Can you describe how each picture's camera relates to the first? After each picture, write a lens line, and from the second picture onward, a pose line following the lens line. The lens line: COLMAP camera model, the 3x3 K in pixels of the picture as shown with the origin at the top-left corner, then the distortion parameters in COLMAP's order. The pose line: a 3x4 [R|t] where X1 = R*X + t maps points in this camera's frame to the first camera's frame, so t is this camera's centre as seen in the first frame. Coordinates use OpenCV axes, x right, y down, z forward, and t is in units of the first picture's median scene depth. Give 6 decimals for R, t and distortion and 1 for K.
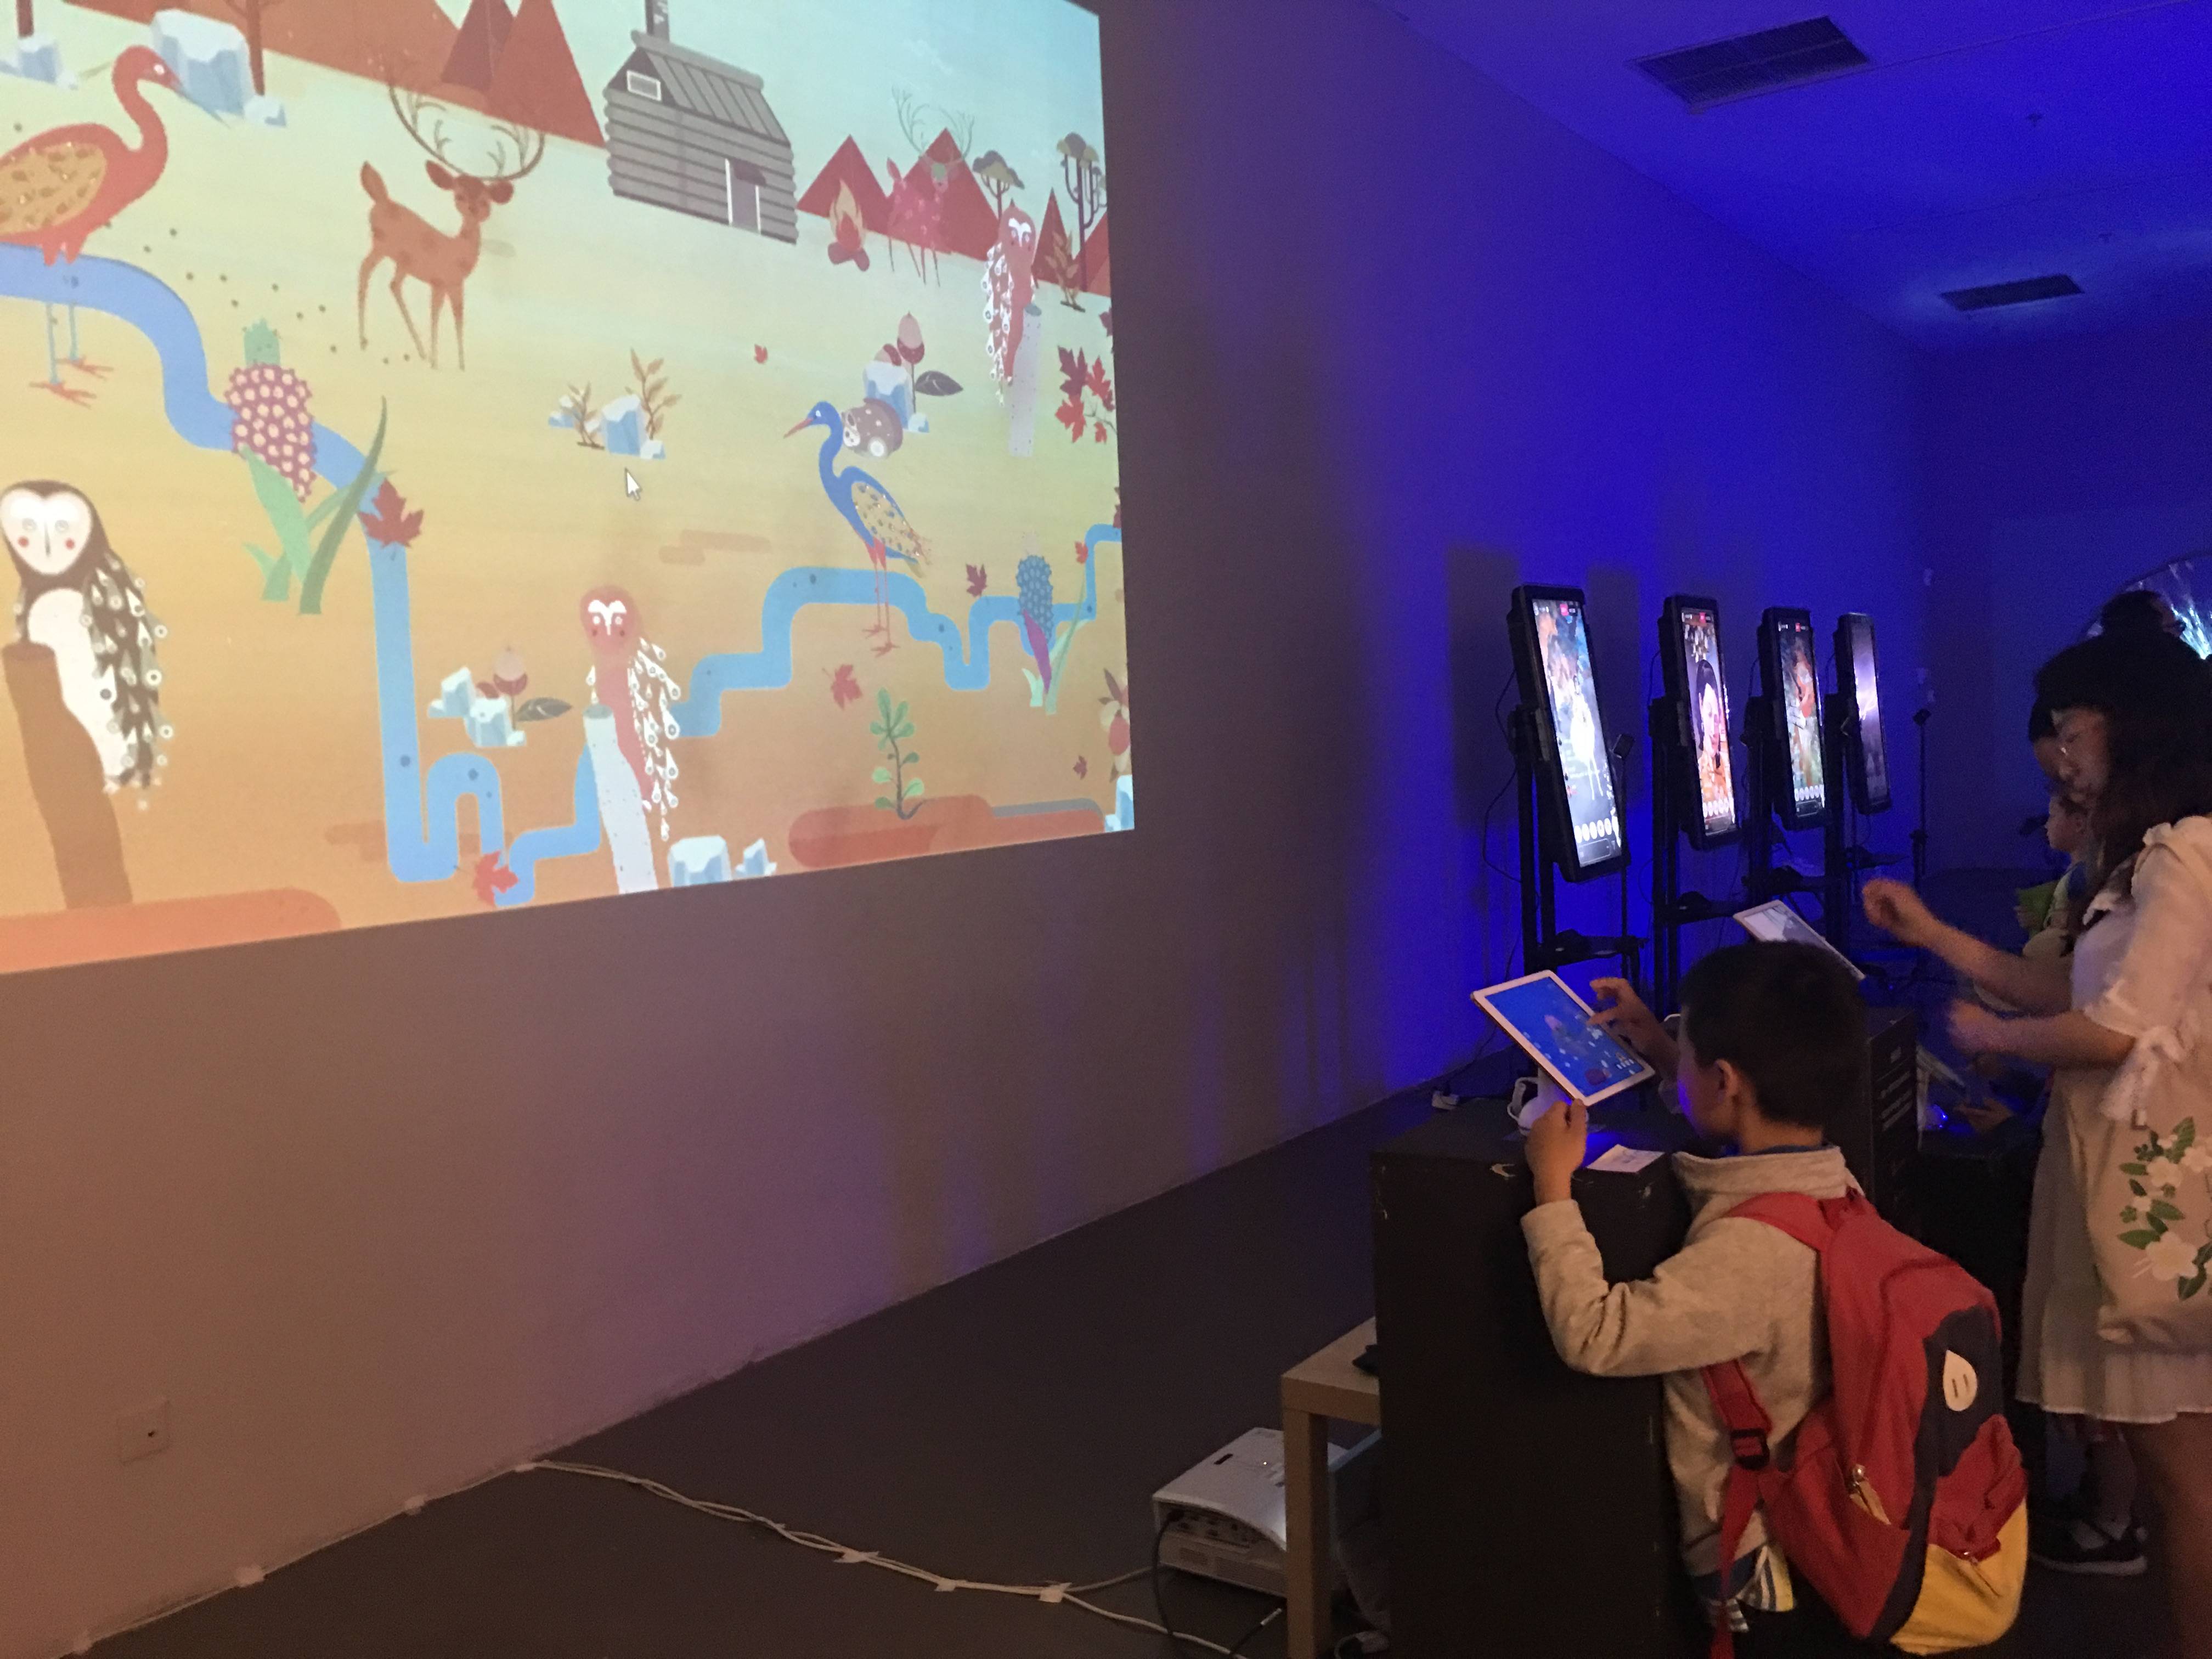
lens RADIAL K [[1868.0, 0, 1119.0], [0, 1868.0, 831.3], [0, 0, 1]] dist [0.069939, -0.069953]
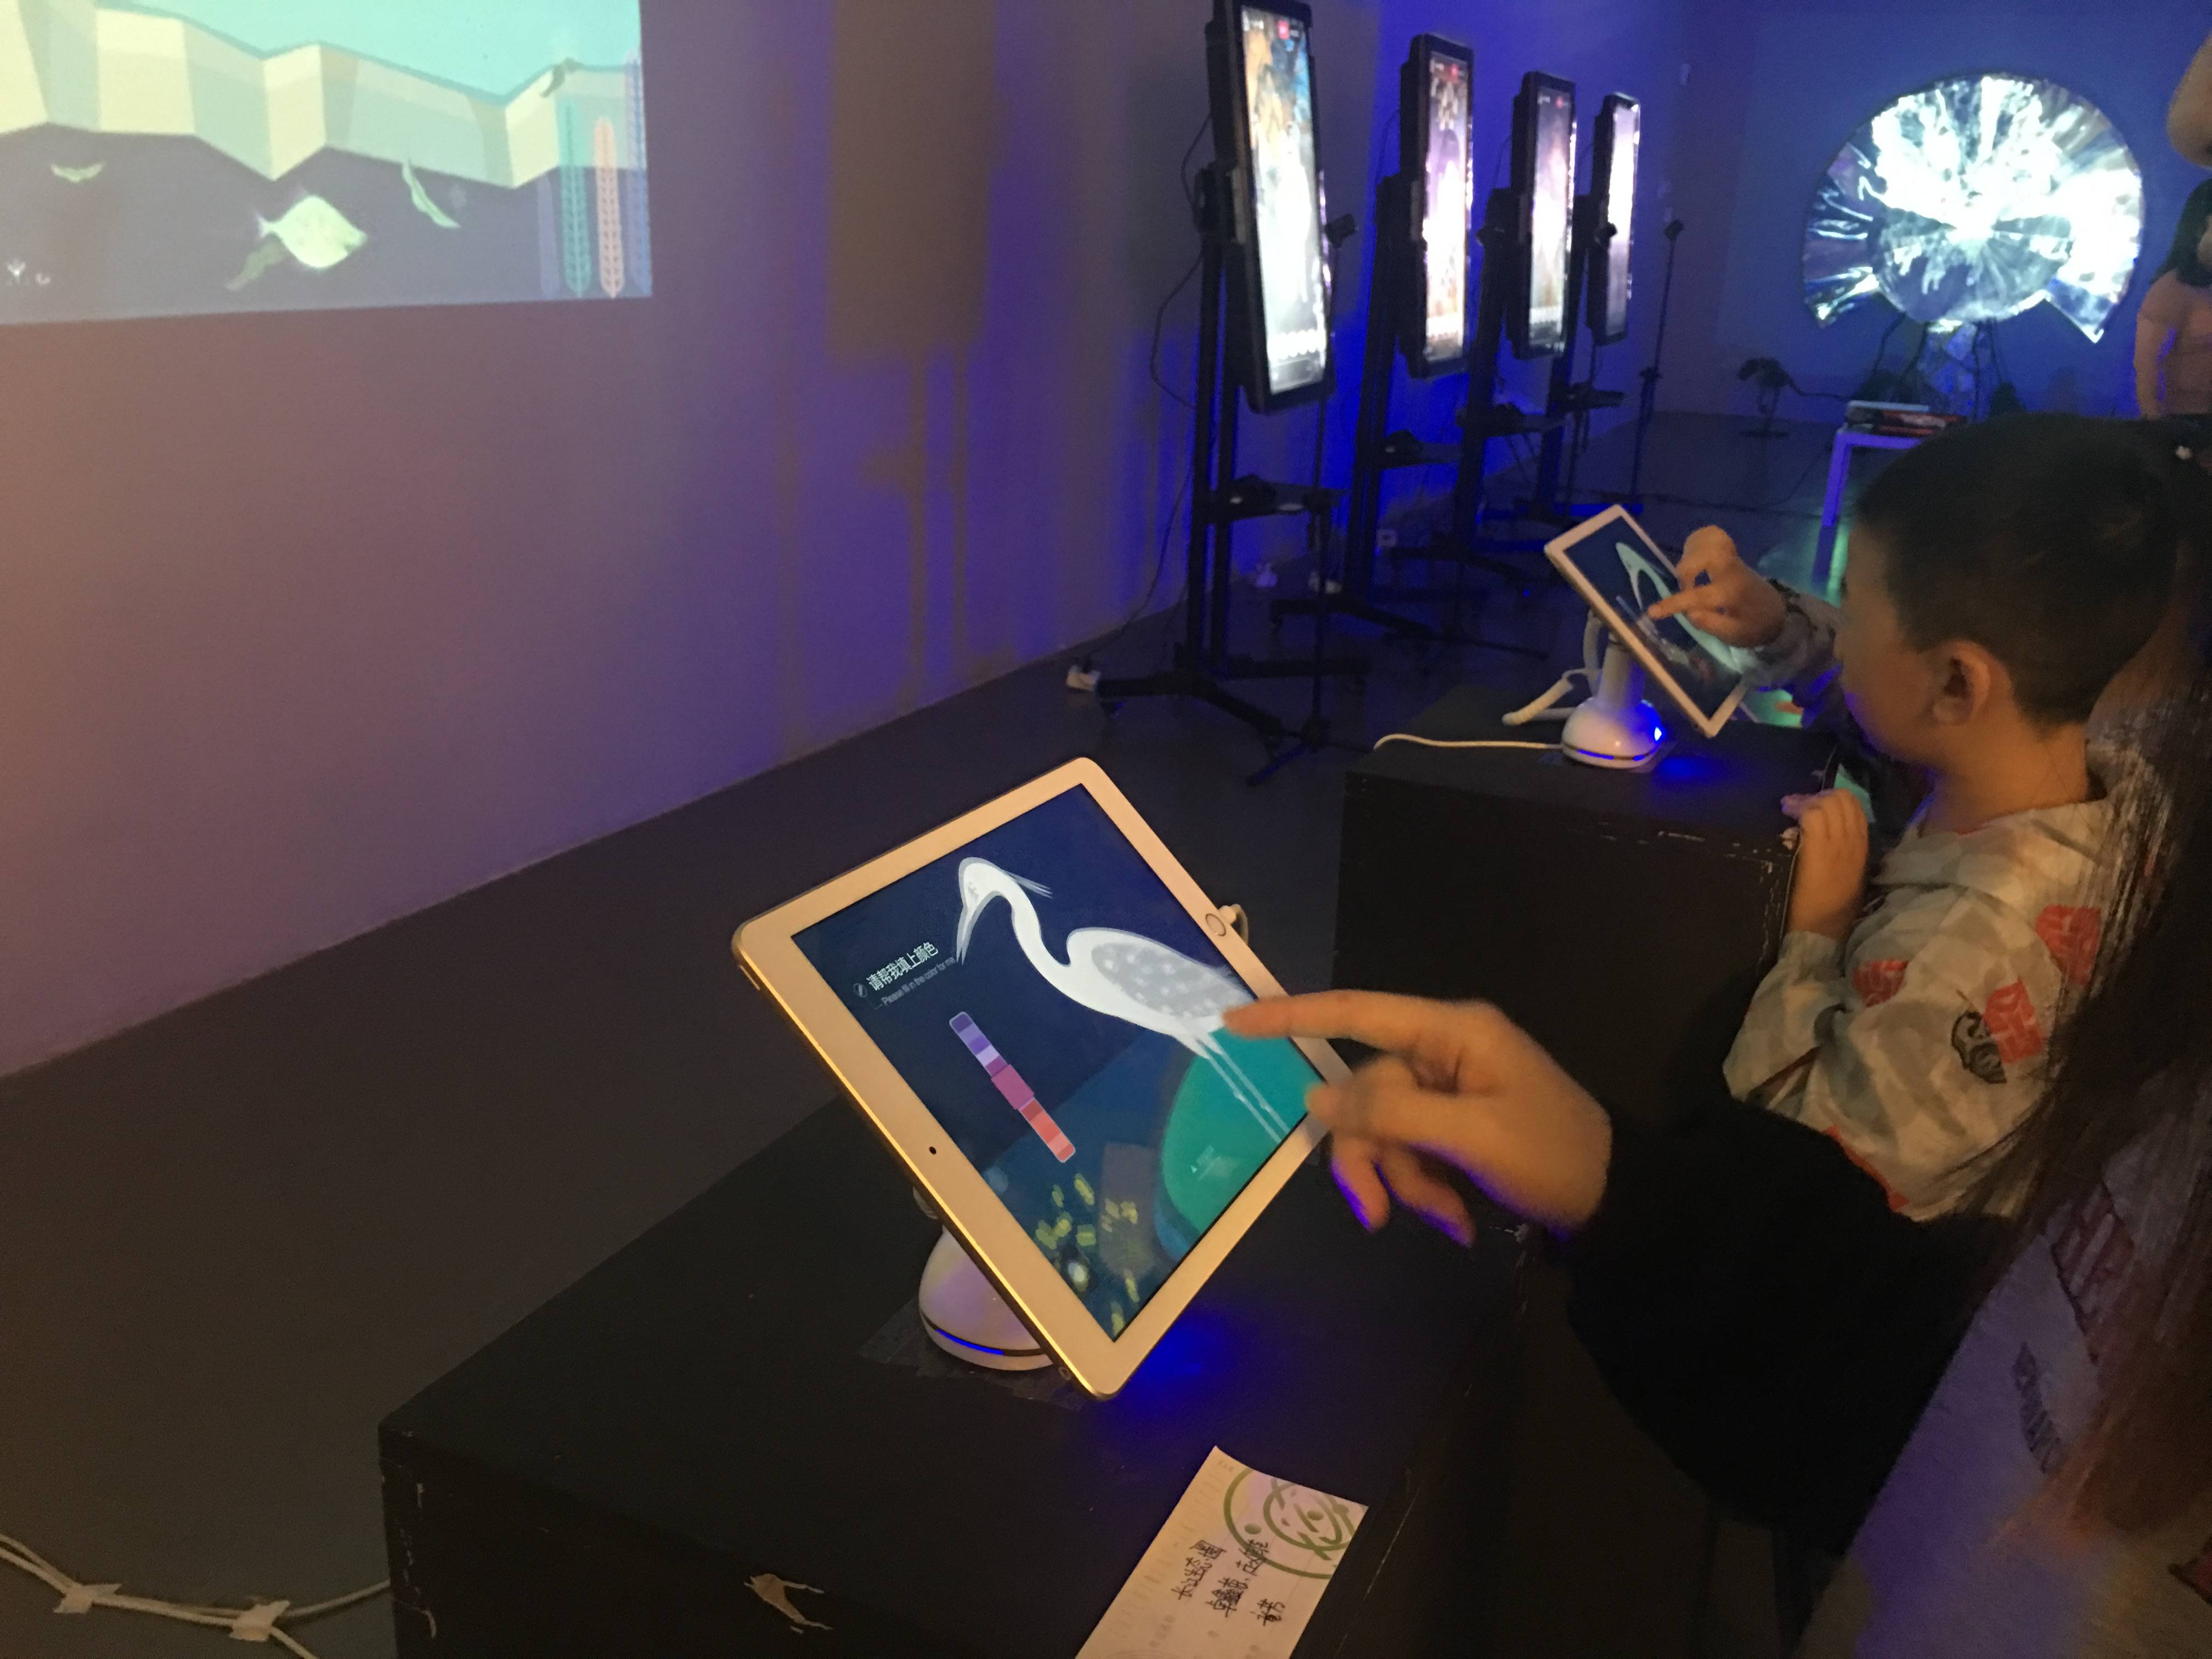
lens RADIAL K [[1868.0, 0, 1119.0], [0, 1868.0, 831.3], [0, 0, 1]] dist [0.069939, -0.069953]
pose [[0.985839, 0.026860, 0.165531, 0.058467], [-0.069424, 0.963902, 0.257049, -0.001043], [-0.152651, -0.264901, 0.952116, 0.217830]]
